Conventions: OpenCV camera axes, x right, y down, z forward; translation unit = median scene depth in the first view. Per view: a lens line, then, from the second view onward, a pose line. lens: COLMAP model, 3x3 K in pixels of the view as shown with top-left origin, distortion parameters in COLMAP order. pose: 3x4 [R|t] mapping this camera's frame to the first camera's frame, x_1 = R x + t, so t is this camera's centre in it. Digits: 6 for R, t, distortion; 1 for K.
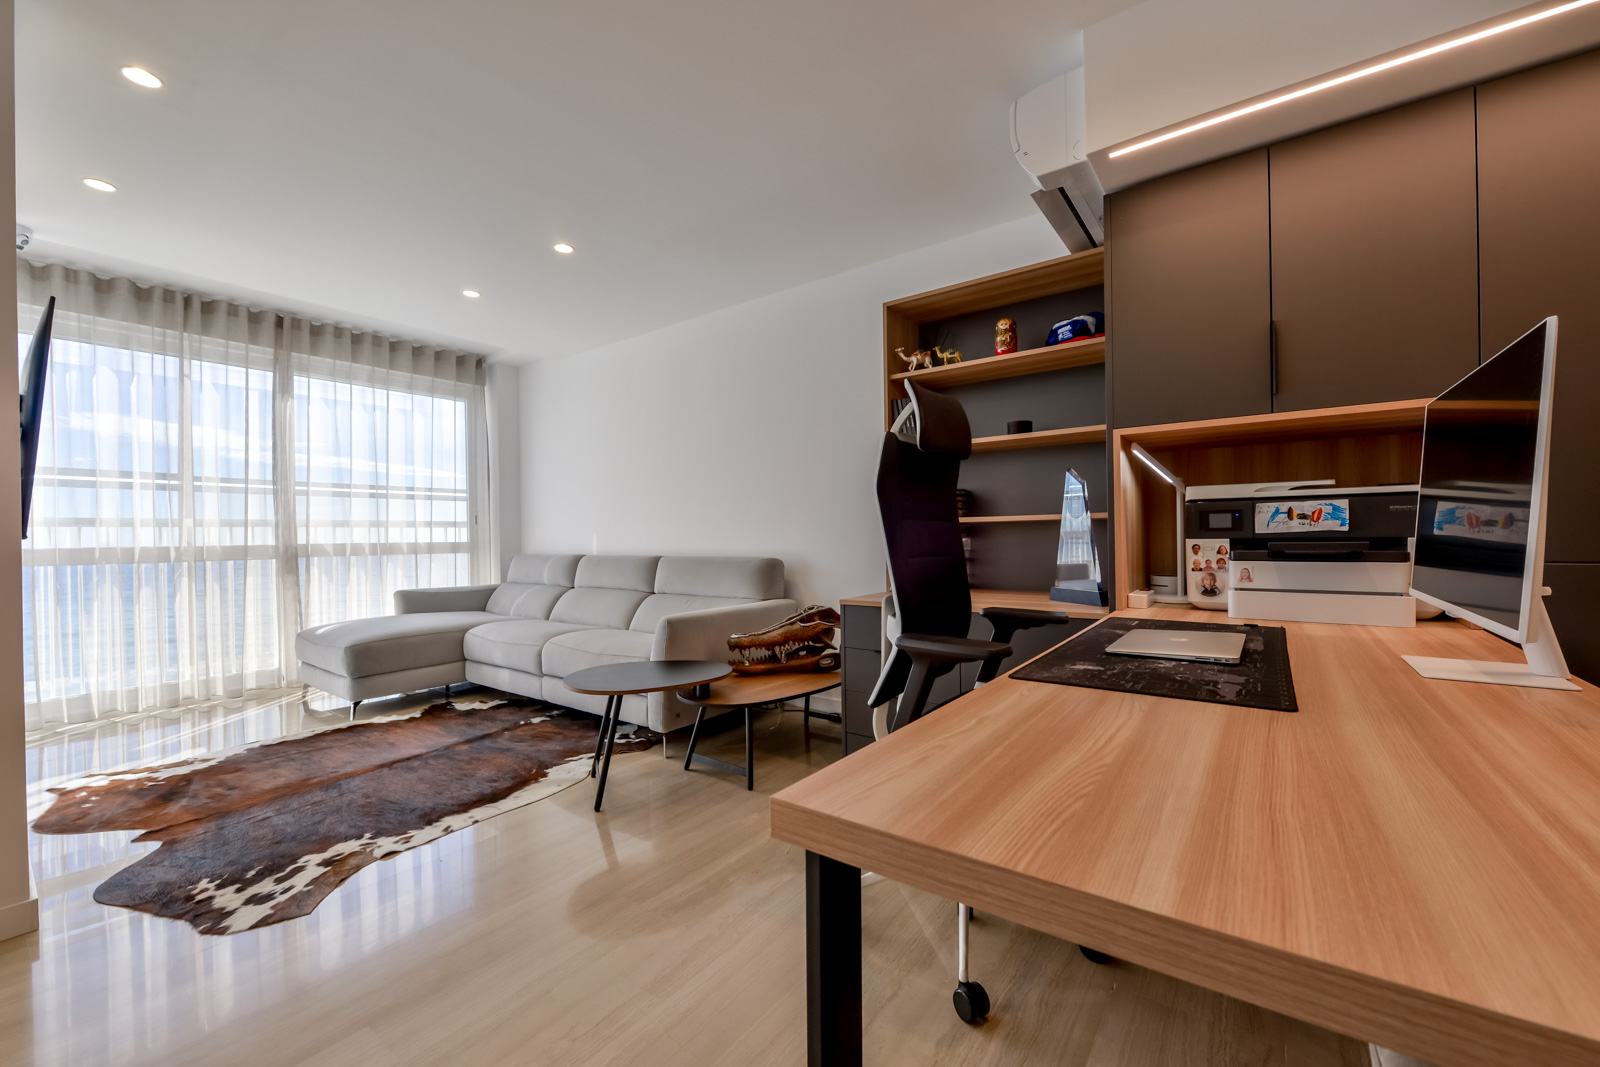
lens RADIAL K [[631.8, 0, 800.6], [0, 631.8, 538.4], [0, 0, 1]] dist [-0.006067, -0.001108]
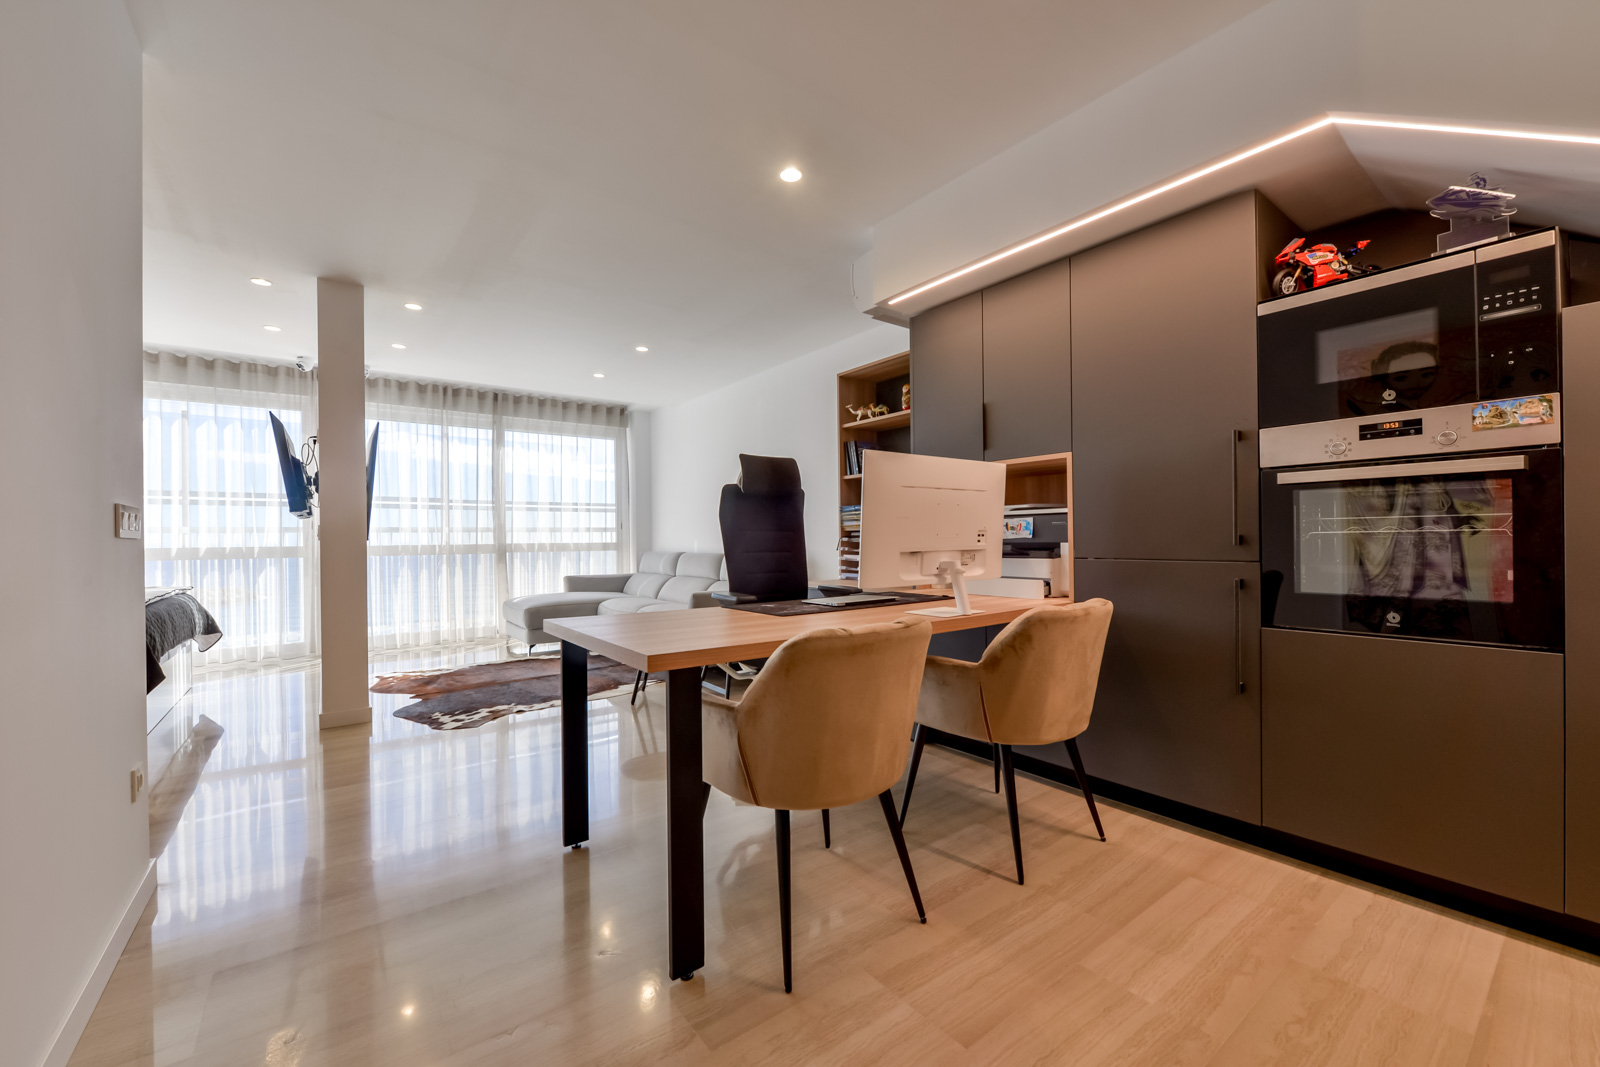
lens RADIAL K [[631.8, 0, 801.8], [0, 631.8, 541.1], [0, 0, 1]] dist [-0.006067, -0.001108]
pose [[0.959664, 0.003726, -0.281123, 0.397375], [-0.002982, 0.999991, 0.003076, -0.003933], [0.281132, -0.002114, 0.959667, -0.327634]]
